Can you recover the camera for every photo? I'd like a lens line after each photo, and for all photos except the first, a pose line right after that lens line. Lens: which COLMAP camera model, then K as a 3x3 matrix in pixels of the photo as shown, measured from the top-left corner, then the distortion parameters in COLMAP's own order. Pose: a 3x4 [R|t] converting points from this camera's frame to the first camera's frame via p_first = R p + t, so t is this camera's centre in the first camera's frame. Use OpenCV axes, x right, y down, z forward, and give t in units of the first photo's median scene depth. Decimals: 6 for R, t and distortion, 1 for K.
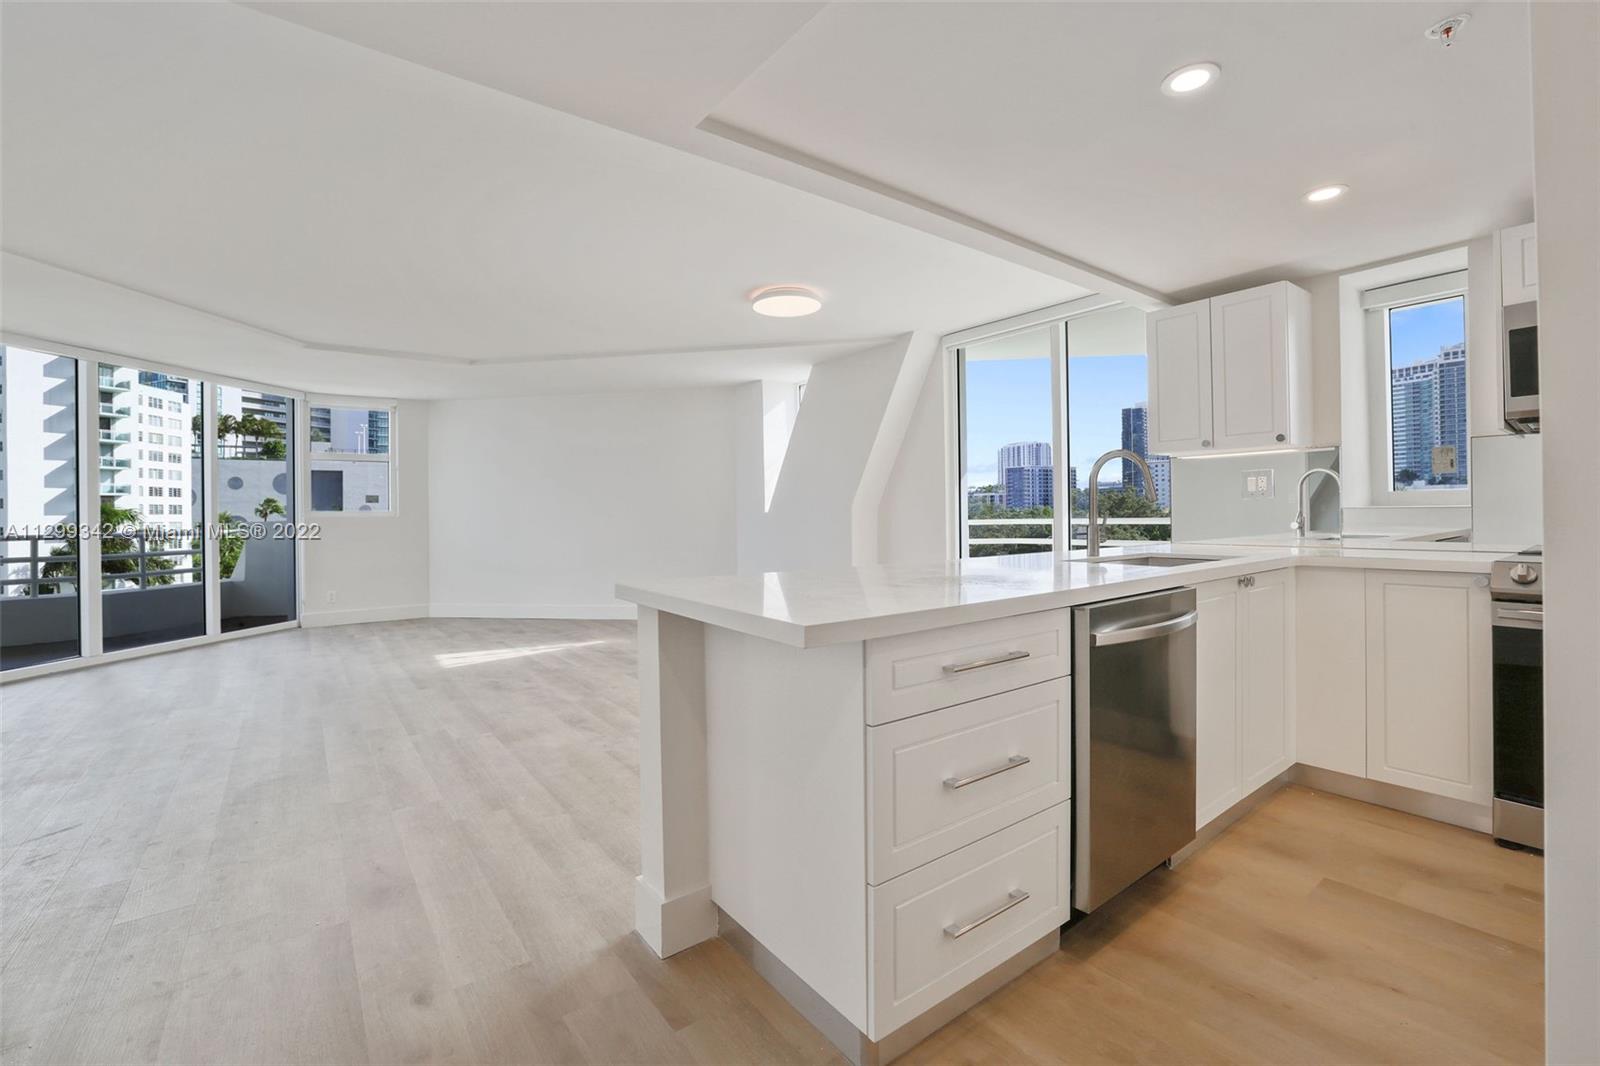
lens RADIAL K [[695.4, 0, 794.5], [0, 695.4, 516.2], [0, 0, 1]] dist [-0.045947, 0.016628]
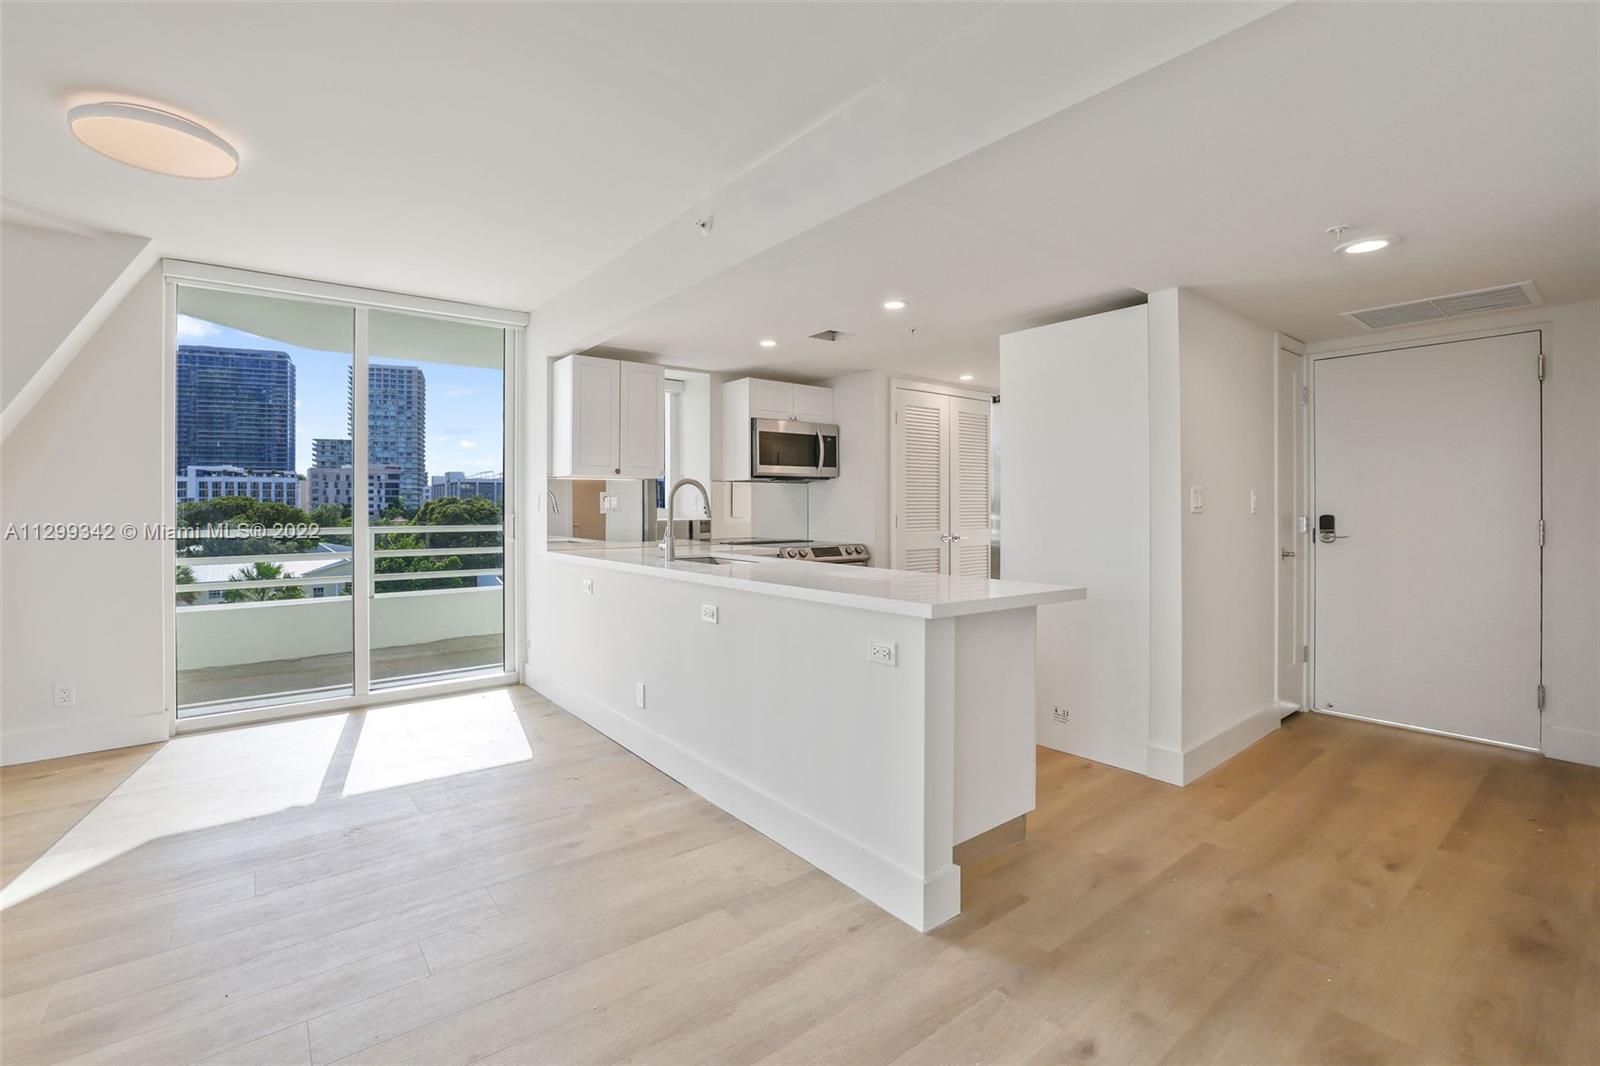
lens RADIAL K [[703.5, 0, 795.2], [0, 703.5, 507.0], [0, 0, 1]] dist [-0.060514, 0.017830]
pose [[-0.030737, 0.011086, 0.999466, -0.443862], [0.004541, 0.999930, -0.010952, -0.013192], [-0.999517, 0.004202, -0.030785, 0.424476]]
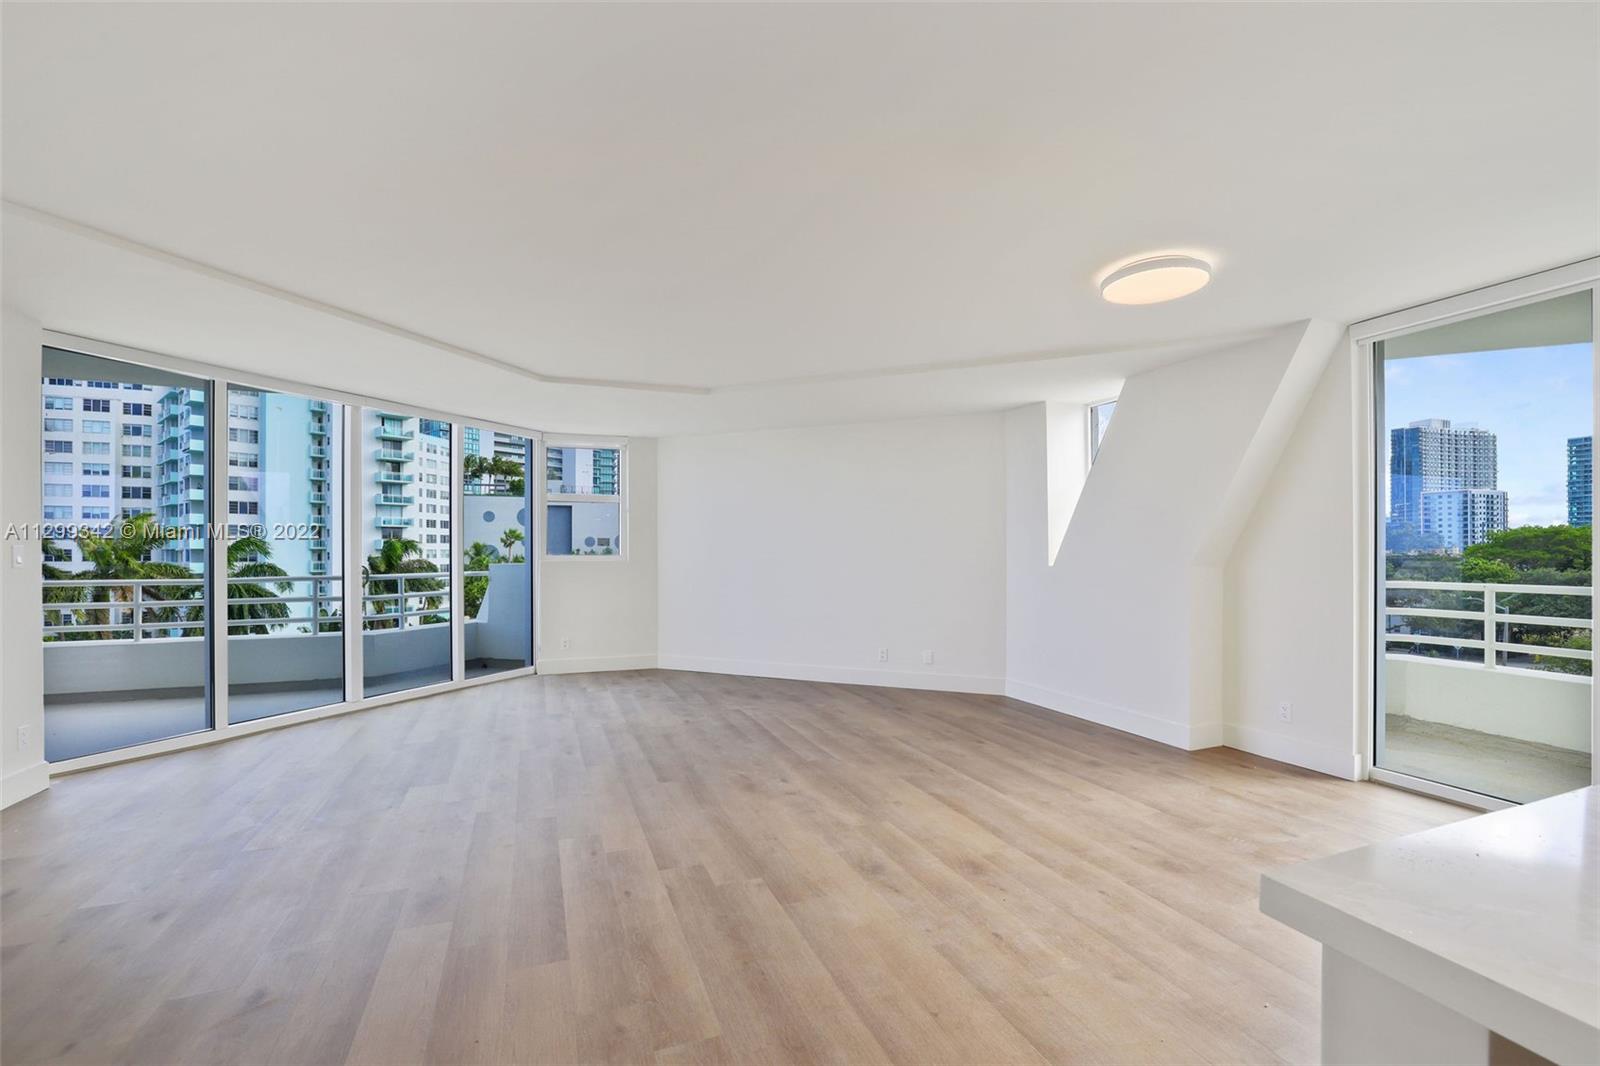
lens RADIAL K [[698.2, 0, 791.6], [0, 698.2, 544.7], [0, 0, 1]] dist [-0.051549, 0.018255]
pose [[0.962009, 0.011619, -0.272769, -0.140387], [-0.013566, 0.999894, -0.005254, -0.026804], [0.272679, 0.008755, 0.962065, 0.192846]]
